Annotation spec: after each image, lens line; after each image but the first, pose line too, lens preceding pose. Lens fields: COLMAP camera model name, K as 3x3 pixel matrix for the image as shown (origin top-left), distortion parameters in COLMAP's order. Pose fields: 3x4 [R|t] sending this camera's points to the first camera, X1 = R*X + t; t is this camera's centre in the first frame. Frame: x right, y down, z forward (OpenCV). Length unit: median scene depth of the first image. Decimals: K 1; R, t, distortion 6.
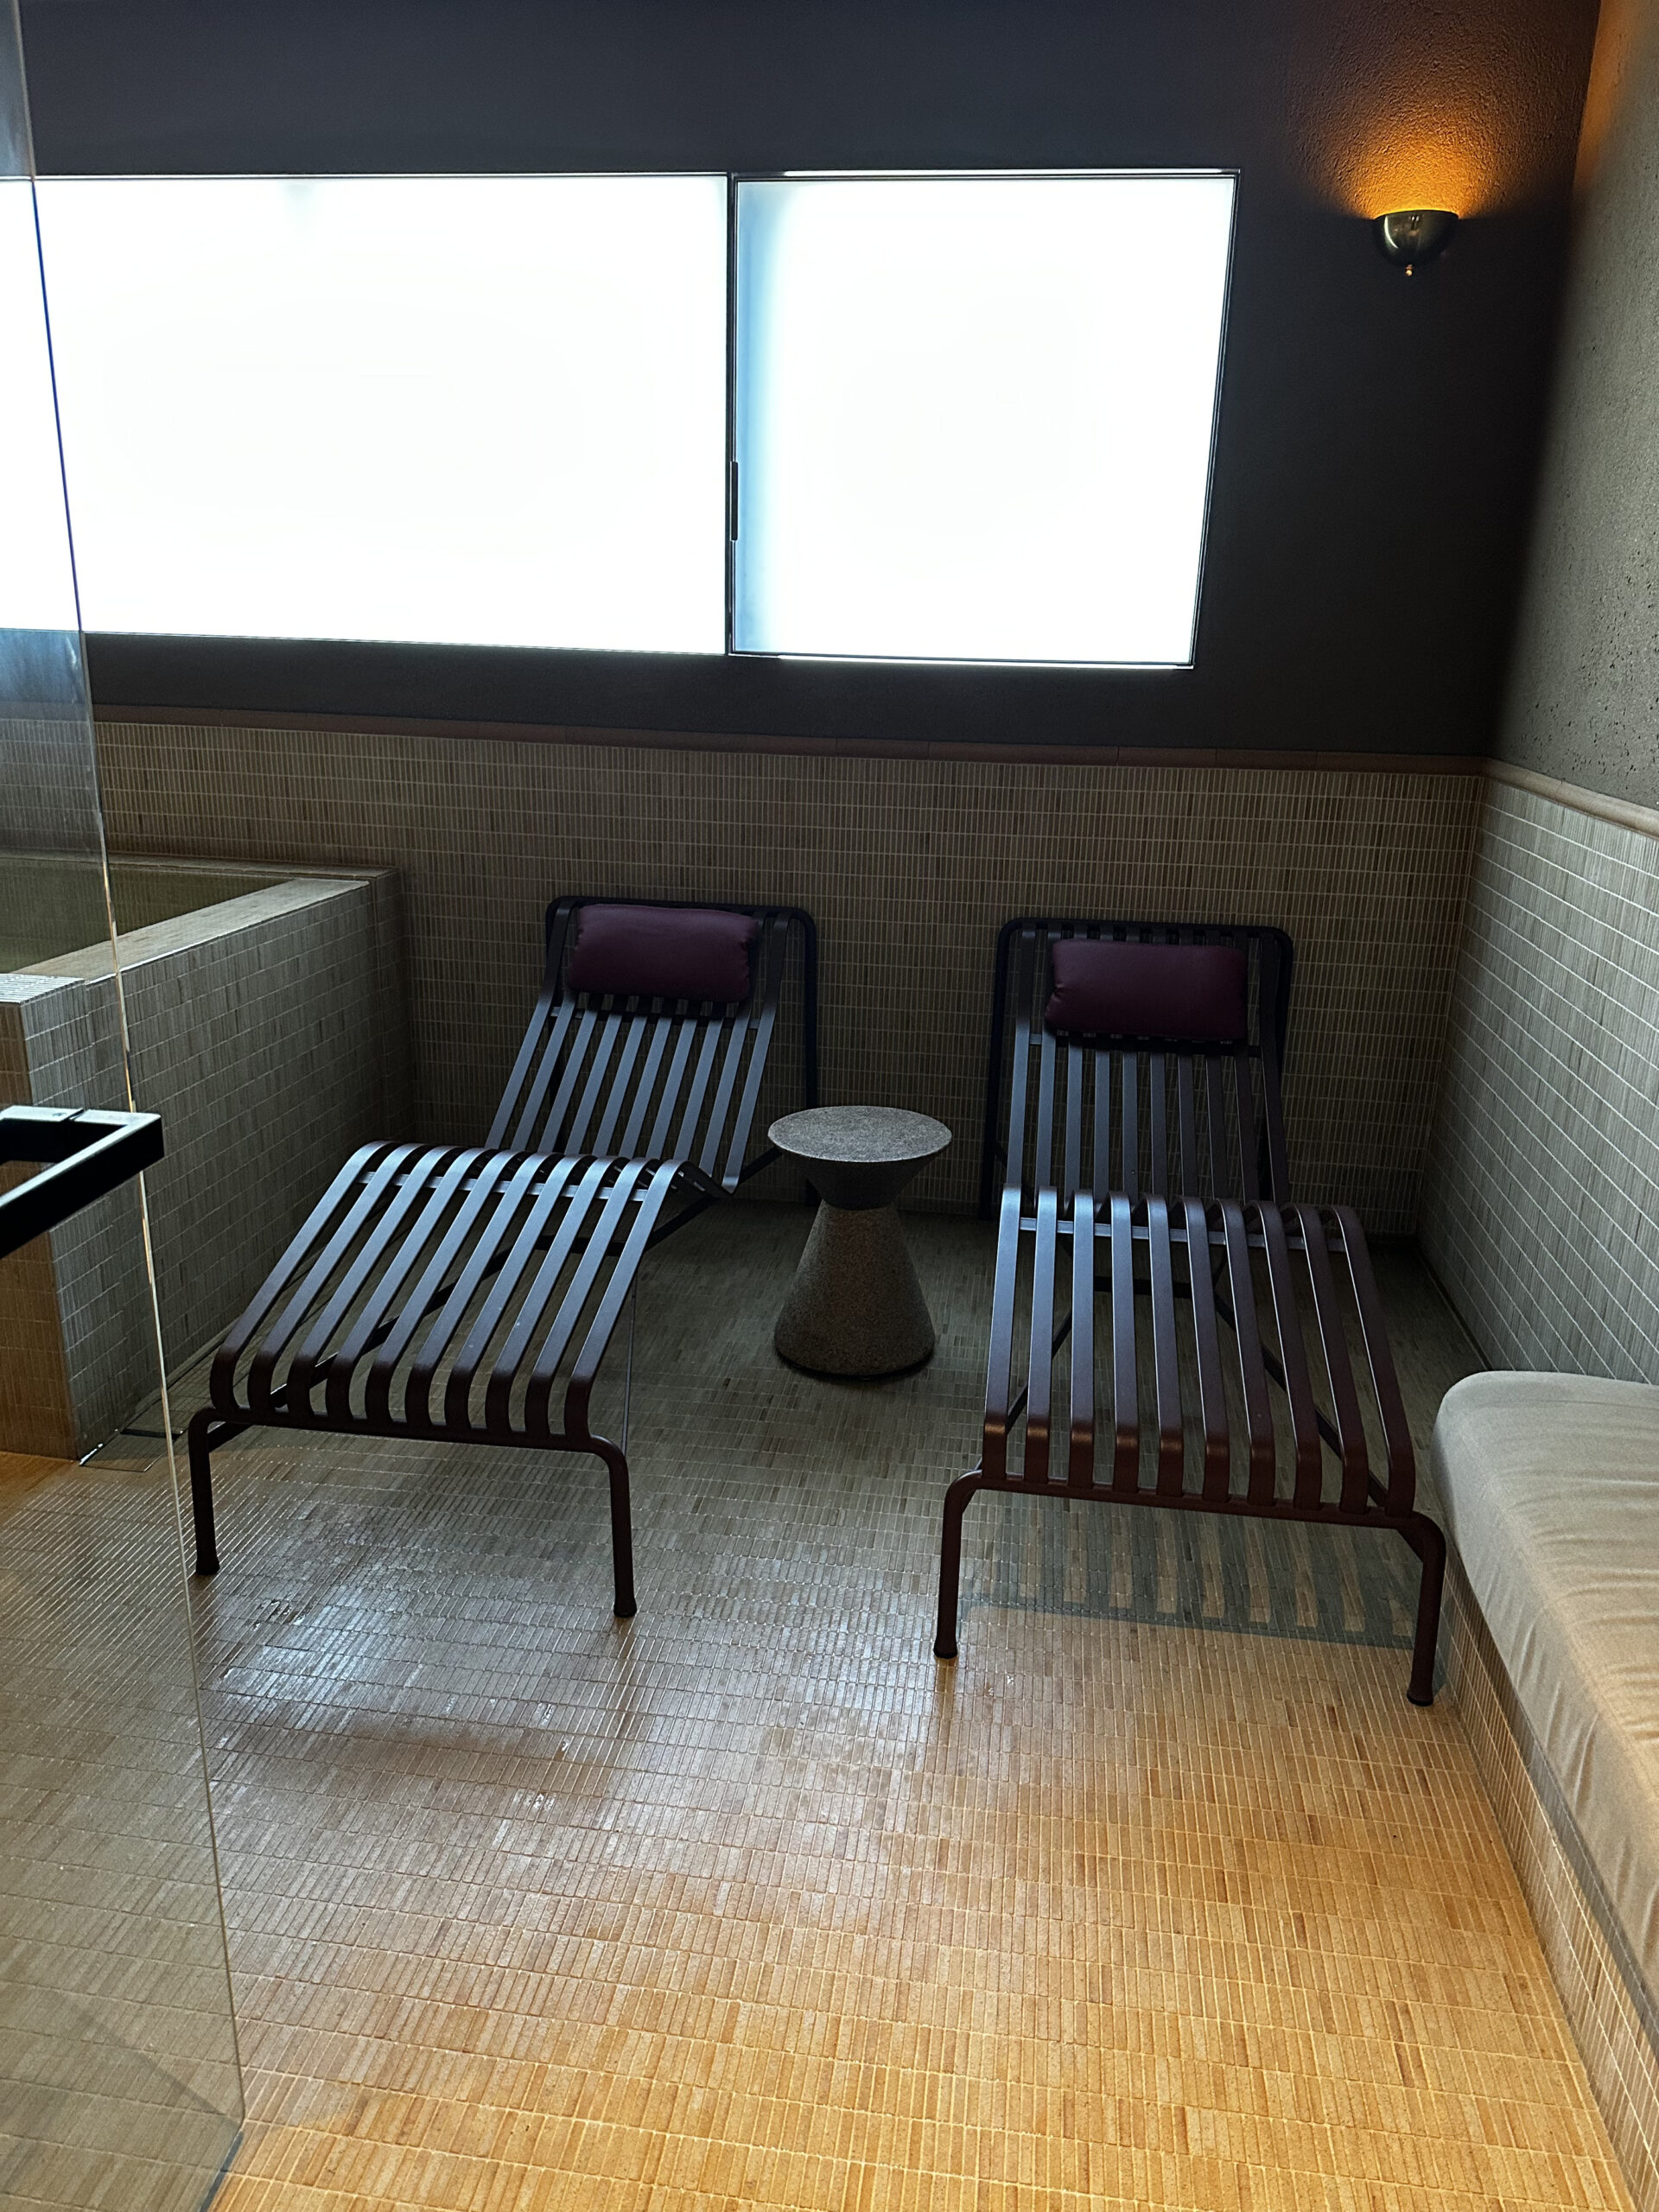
lens RADIAL K [[1567.7, 0, 829.5], [0, 1567.7, 1111.5], [0, 0, 1]] dist [0.048516, -0.054075]
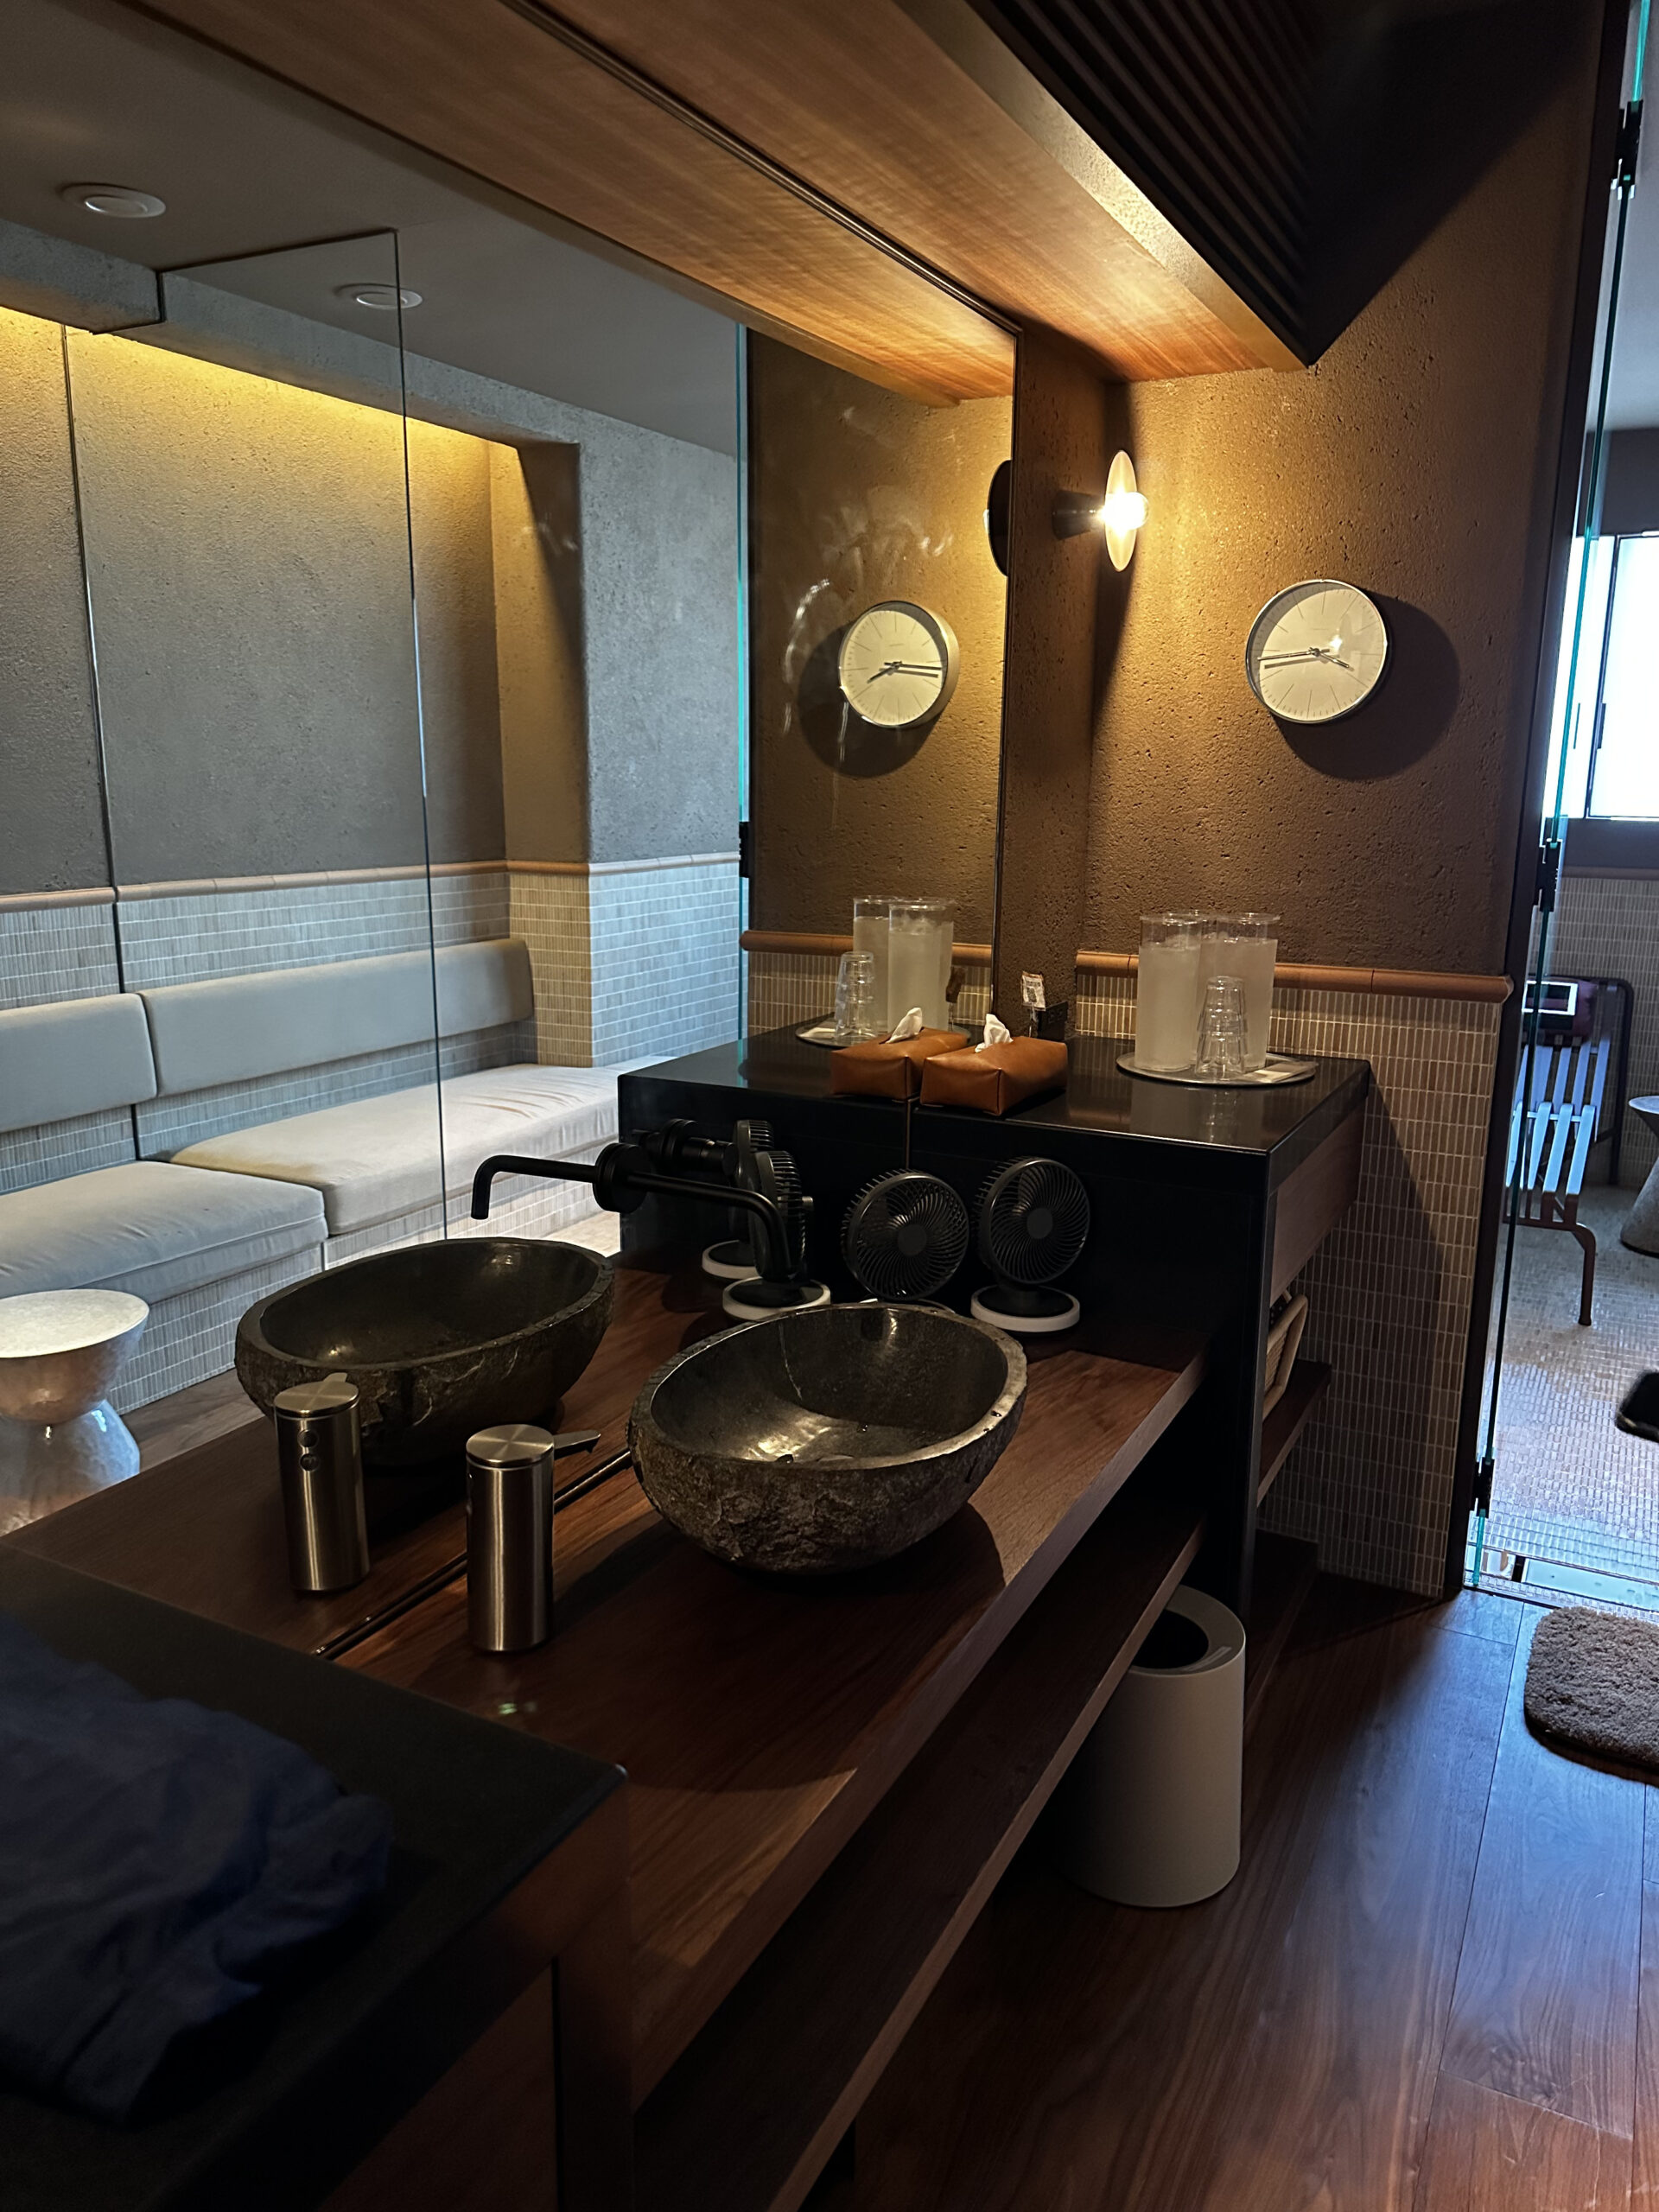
lens RADIAL K [[1567.7, 0, 827.4], [0, 1567.7, 1098.8], [0, 0, 1]] dist [0.048516, -0.054075]
pose [[0.938365, 0.052542, -0.341629, -0.222369], [-0.082403, 0.993886, -0.073482, 0.168617], [0.335680, 0.097105, 0.936958, -0.711921]]
